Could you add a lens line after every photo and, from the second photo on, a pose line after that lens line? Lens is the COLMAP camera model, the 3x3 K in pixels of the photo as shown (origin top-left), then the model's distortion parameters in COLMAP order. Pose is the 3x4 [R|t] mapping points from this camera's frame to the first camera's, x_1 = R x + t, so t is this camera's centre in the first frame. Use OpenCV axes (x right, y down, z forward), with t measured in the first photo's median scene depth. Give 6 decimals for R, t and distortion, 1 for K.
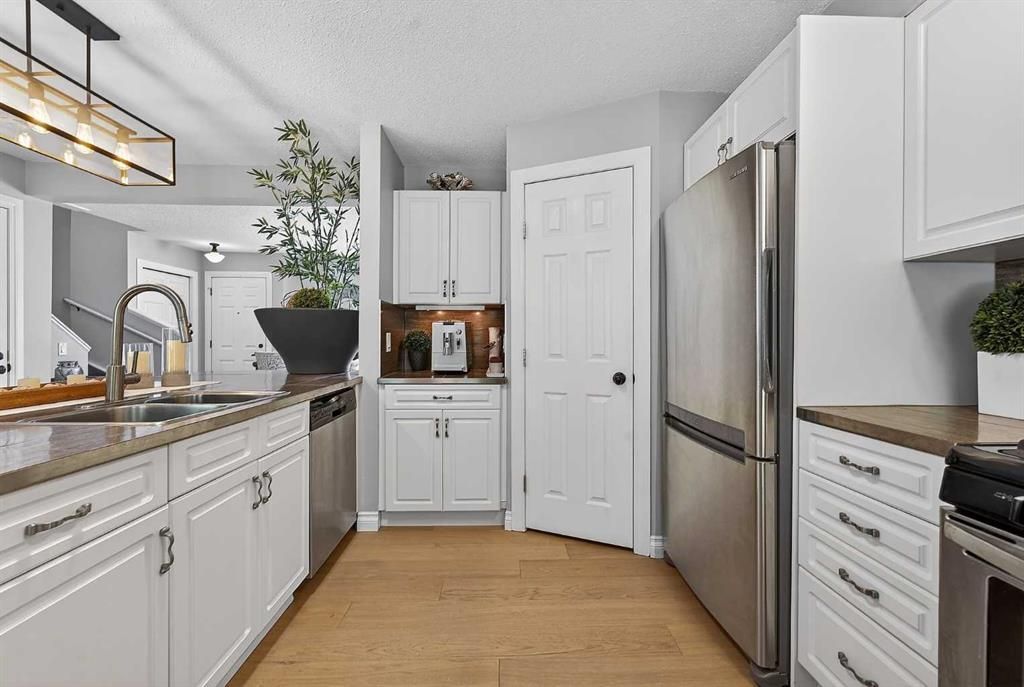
lens RADIAL K [[414.2, 0, 509.4], [0, 414.2, 343.7], [0, 0, 1]] dist [-0.002305, 0.000235]
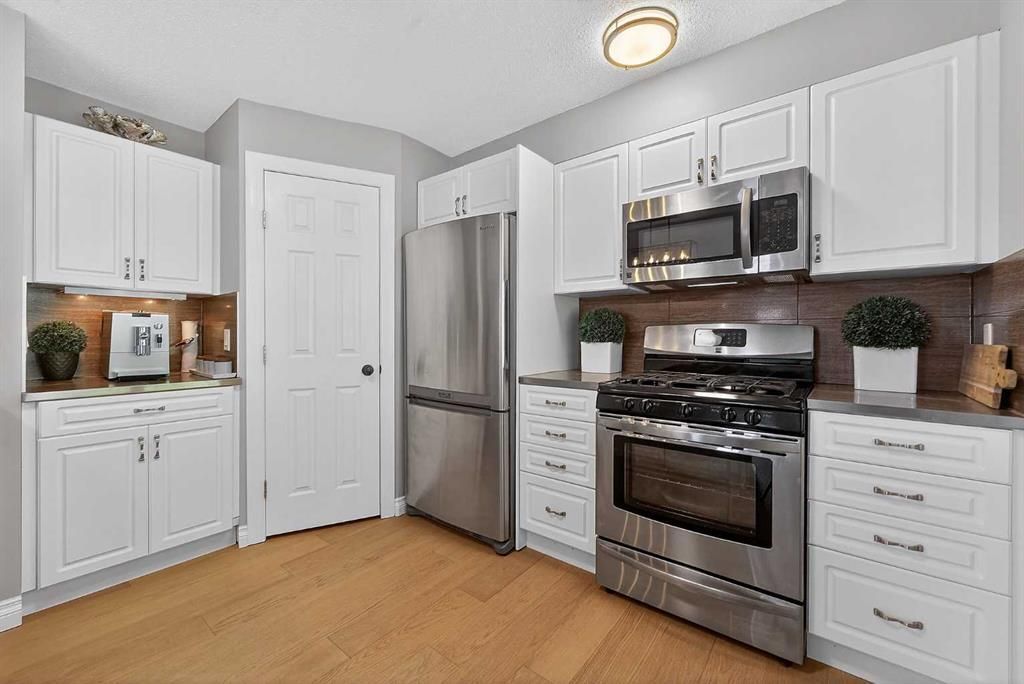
lens RADIAL K [[414.2, 0, 508.5], [0, 414.2, 337.8], [0, 0, 1]] dist [-0.002305, 0.000235]
pose [[0.642073, -0.003109, 0.766637, -0.325569], [0.005088, 0.999987, -0.000206, -0.002169], [-0.766627, 0.004033, 0.642080, -0.024454]]
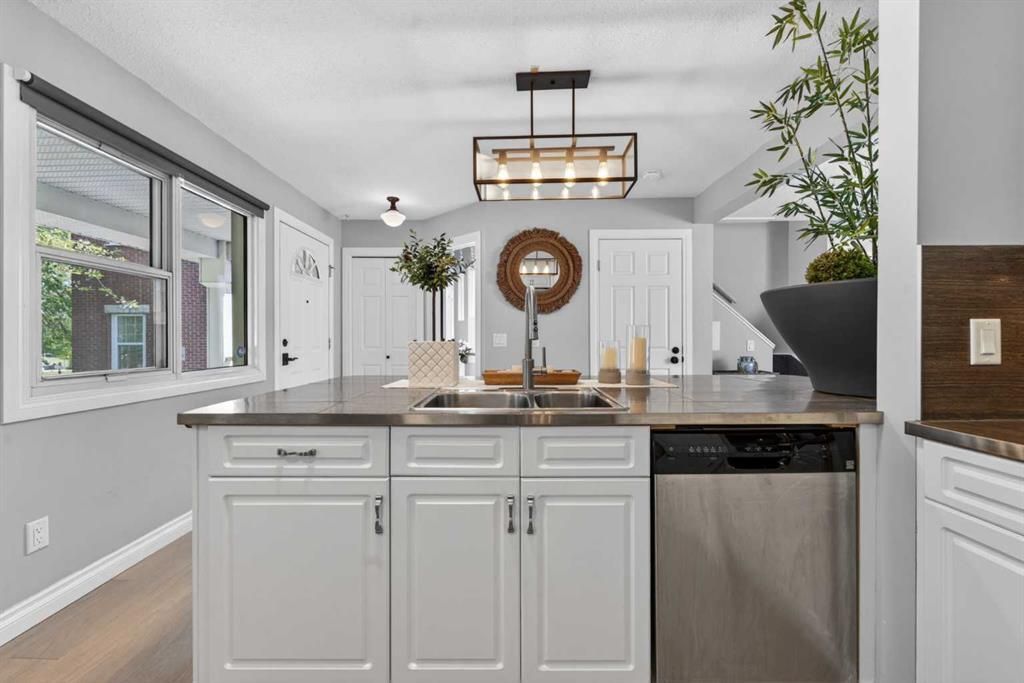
lens RADIAL K [[414.2, 0, 509.2], [0, 414.2, 338.4], [0, 0, 1]] dist [-0.002305, 0.000235]
pose [[-0.031070, -0.002056, -0.999515, 0.144098], [-0.005458, 0.999983, -0.001888, -0.003448], [0.999502, 0.005397, -0.031081, 0.581246]]
